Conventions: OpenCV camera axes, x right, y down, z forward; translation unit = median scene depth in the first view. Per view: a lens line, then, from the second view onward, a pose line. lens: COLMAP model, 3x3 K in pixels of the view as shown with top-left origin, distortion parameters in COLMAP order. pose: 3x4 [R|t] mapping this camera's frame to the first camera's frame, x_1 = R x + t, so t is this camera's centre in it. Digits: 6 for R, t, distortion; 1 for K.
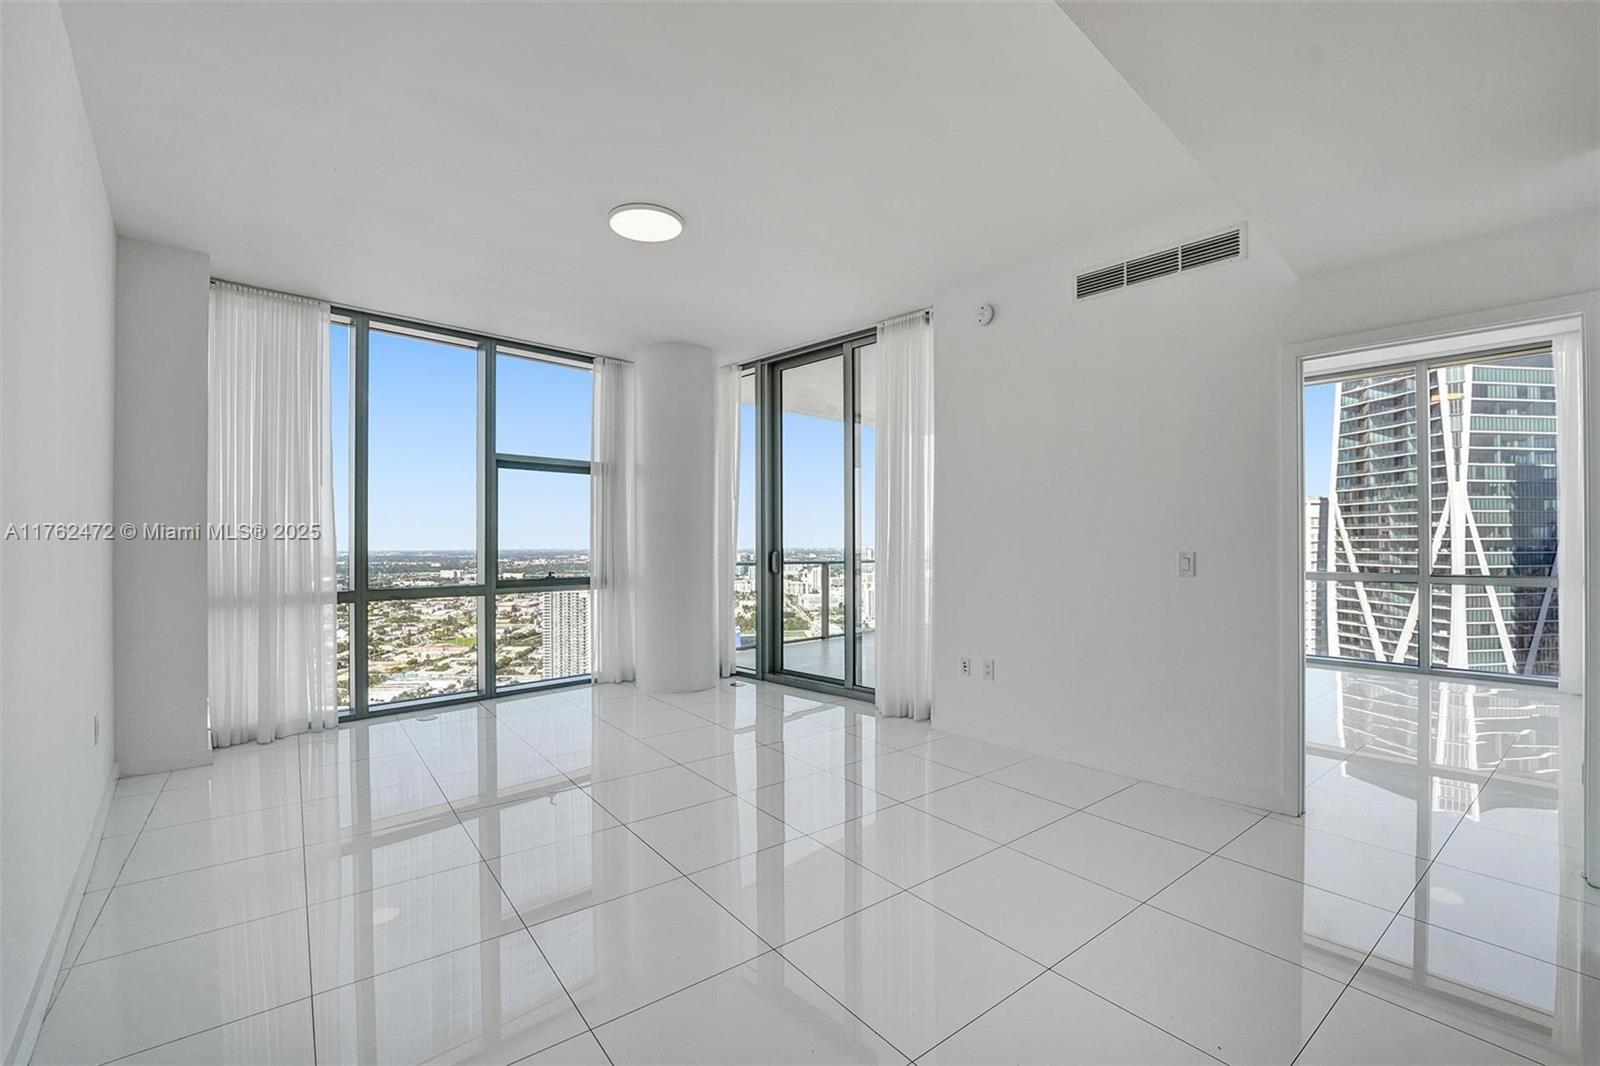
lens RADIAL K [[674.3, 0, 808.6], [0, 674.3, 538.6], [0, 0, 1]] dist [-0.020897, 0.001432]
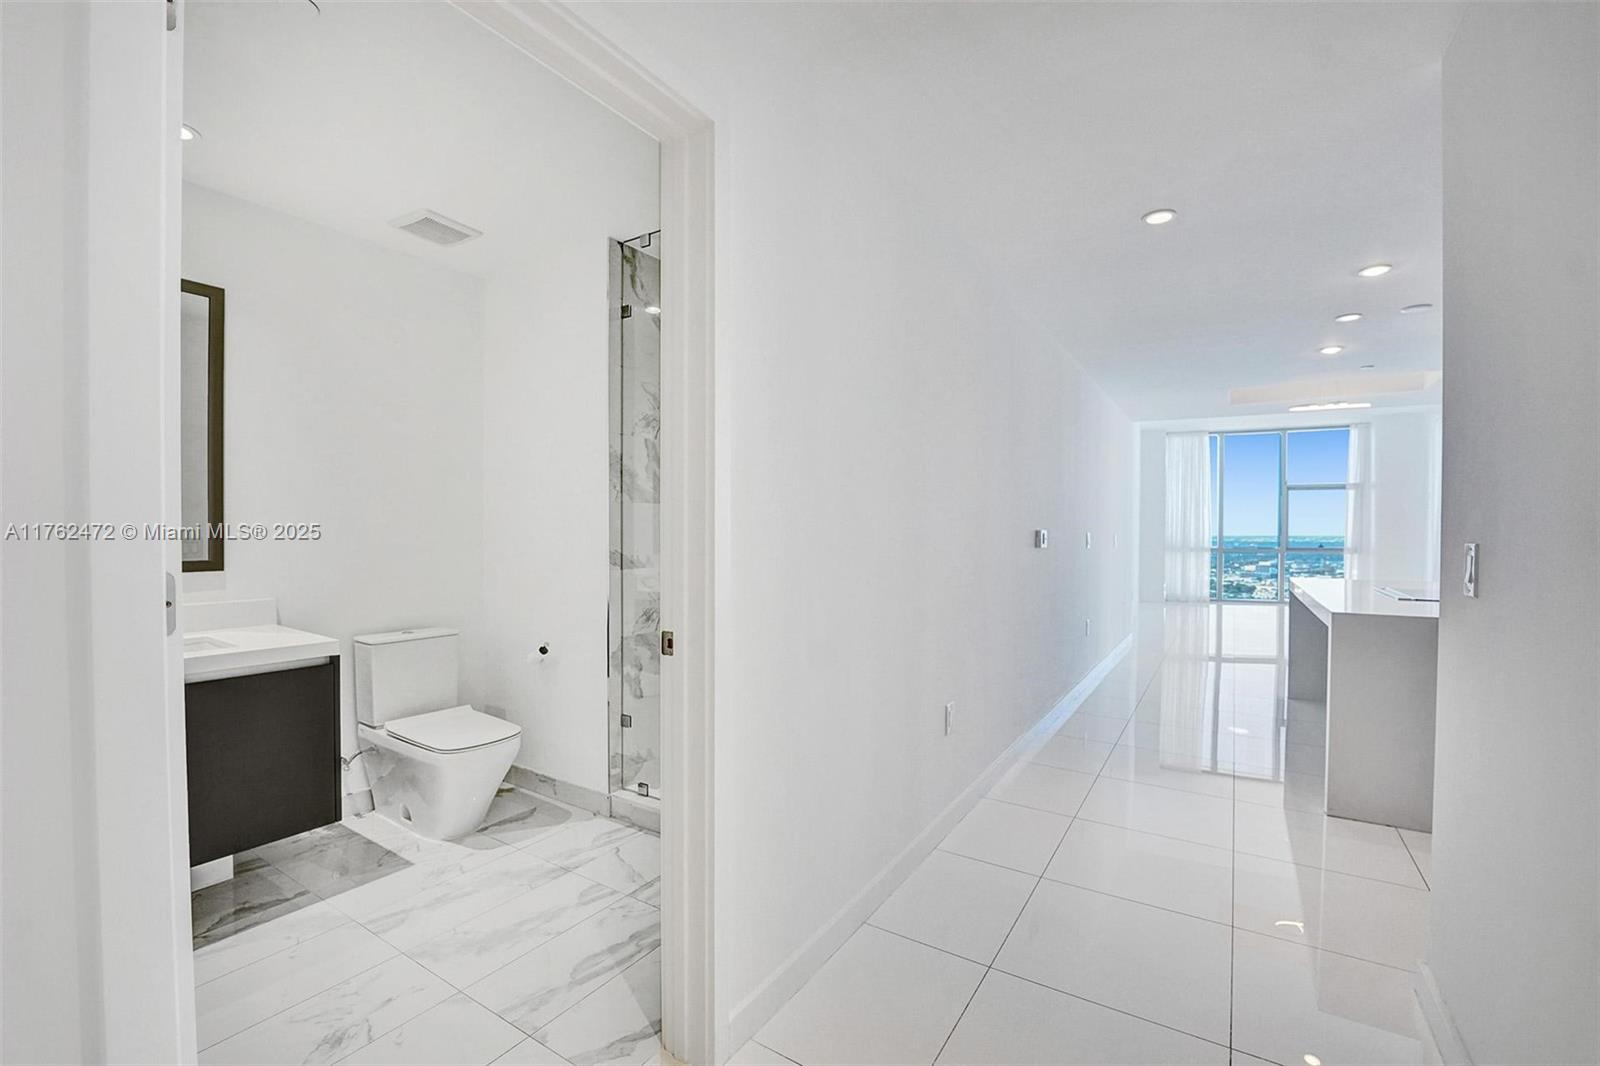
lens RADIAL K [[674.3, 0, 806.3], [0, 674.3, 536.9], [0, 0, 1]] dist [-0.020897, 0.001432]
pose [[0.334666, 0.017812, -0.942168, 1.523980], [0.001509, 0.999810, 0.019438, -0.012573], [0.942336, -0.007927, 0.334576, -1.673332]]
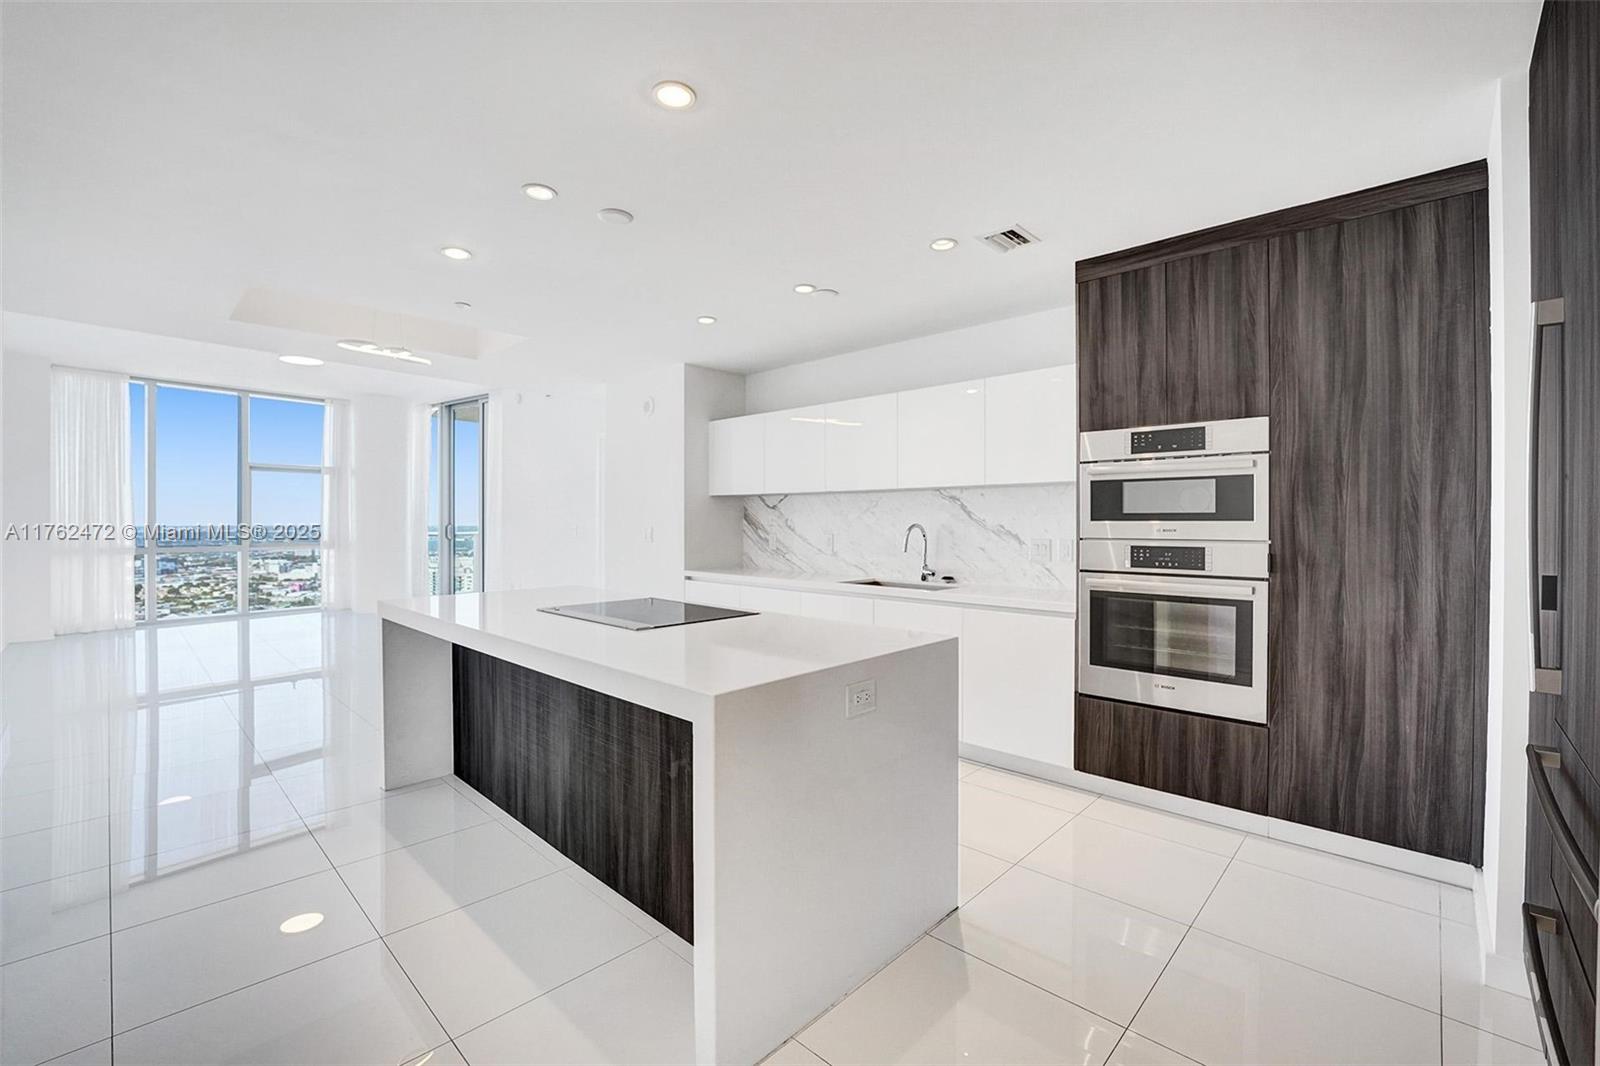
lens RADIAL K [[674.3, 0, 795.9], [0, 674.3, 522.9], [0, 0, 1]] dist [-0.020897, 0.001432]
pose [[0.989604, 0.005938, 0.143695, 0.936361], [-0.007382, 0.999927, 0.009518, -0.012941], [-0.143628, -0.010480, 0.989576, -1.180419]]
